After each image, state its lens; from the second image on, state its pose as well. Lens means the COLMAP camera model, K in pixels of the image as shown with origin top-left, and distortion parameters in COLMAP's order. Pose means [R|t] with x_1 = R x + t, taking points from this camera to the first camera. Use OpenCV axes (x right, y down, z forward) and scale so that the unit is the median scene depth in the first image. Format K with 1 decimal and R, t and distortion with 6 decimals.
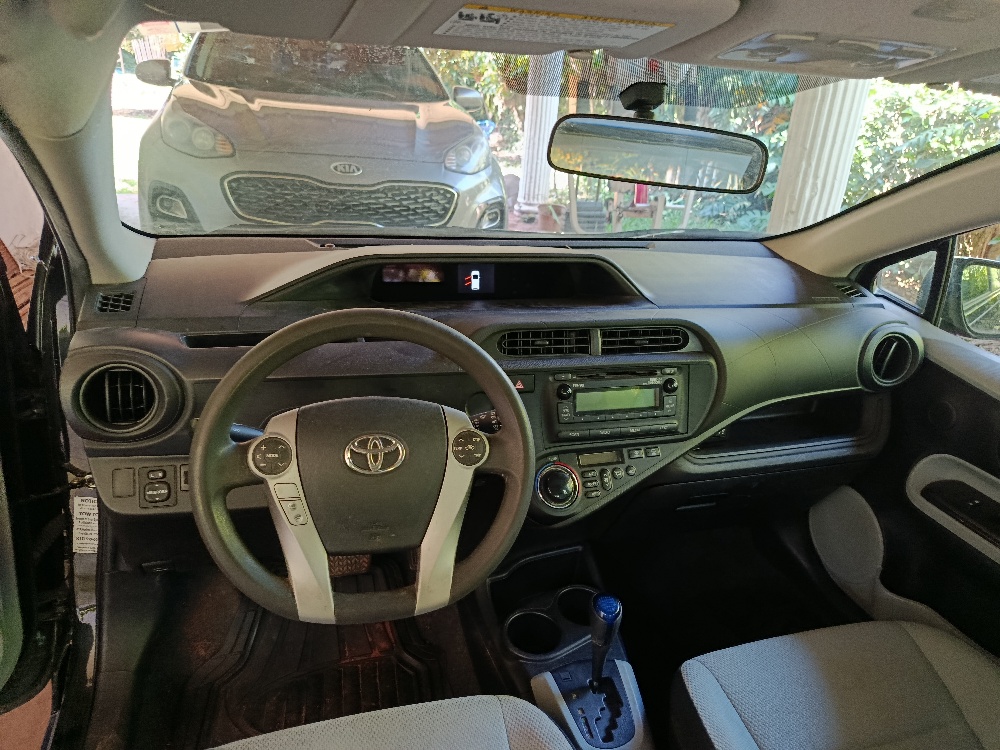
lens RADIAL K [[673.3, 0, 500.0], [0, 673.3, 375.0], [0, 0, 1]] dist [0.061882, -0.078619]
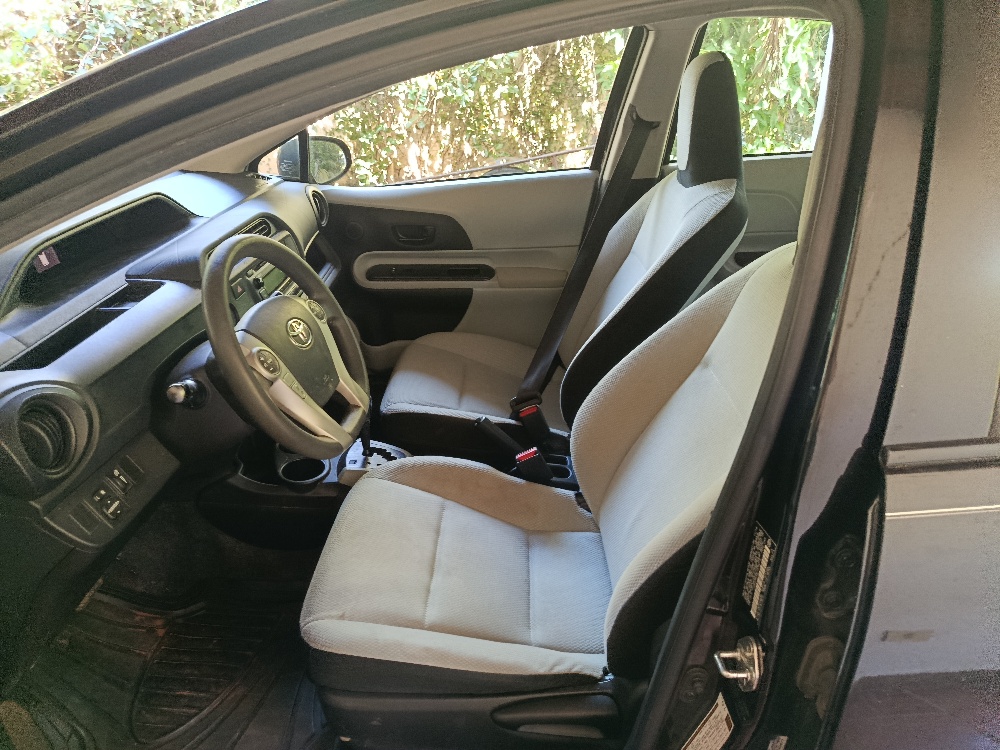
lens RADIAL K [[673.3, 0, 500.0], [0, 673.3, 375.0], [0, 0, 1]] dist [0.061882, -0.078619]
pose [[0.314955, -0.479705, 0.818954, -0.759525], [0.398427, 0.849983, 0.344652, -0.069904], [-0.861428, 0.217744, 0.458834, 0.006666]]
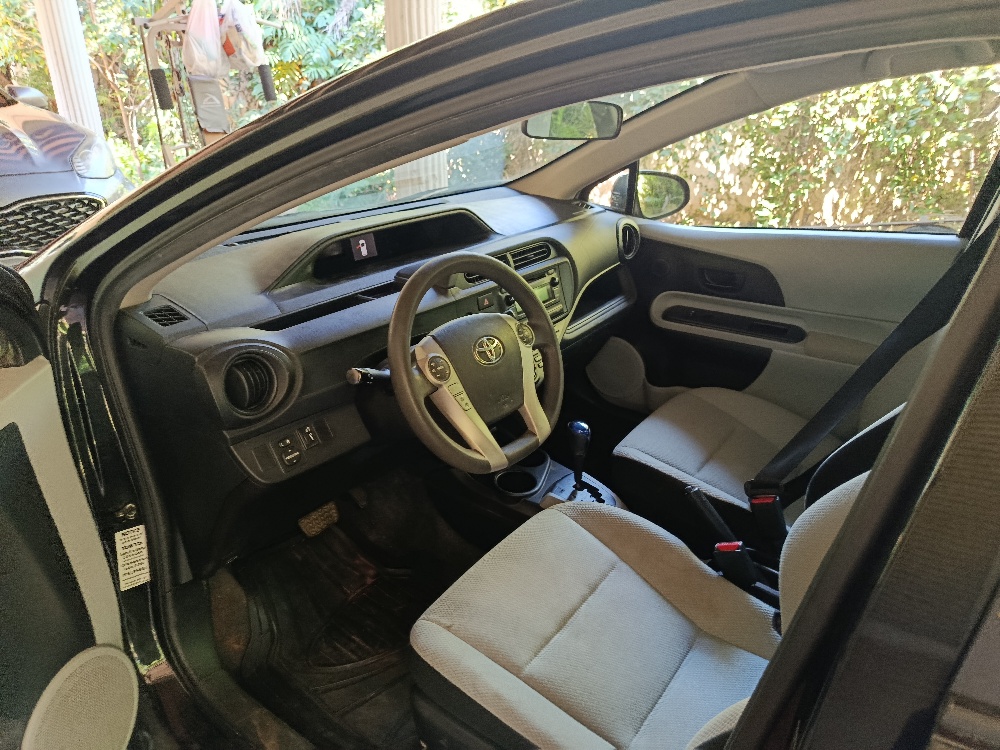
lens RADIAL K [[673.3, 0, 500.0], [0, 673.3, 375.0], [0, 0, 1]] dist [0.061882, -0.078619]
pose [[0.788292, -0.302009, 0.536084, -0.601226], [0.286137, 0.951246, 0.115141, 0.005962], [-0.544721, 0.062629, 0.836275, -0.134016]]
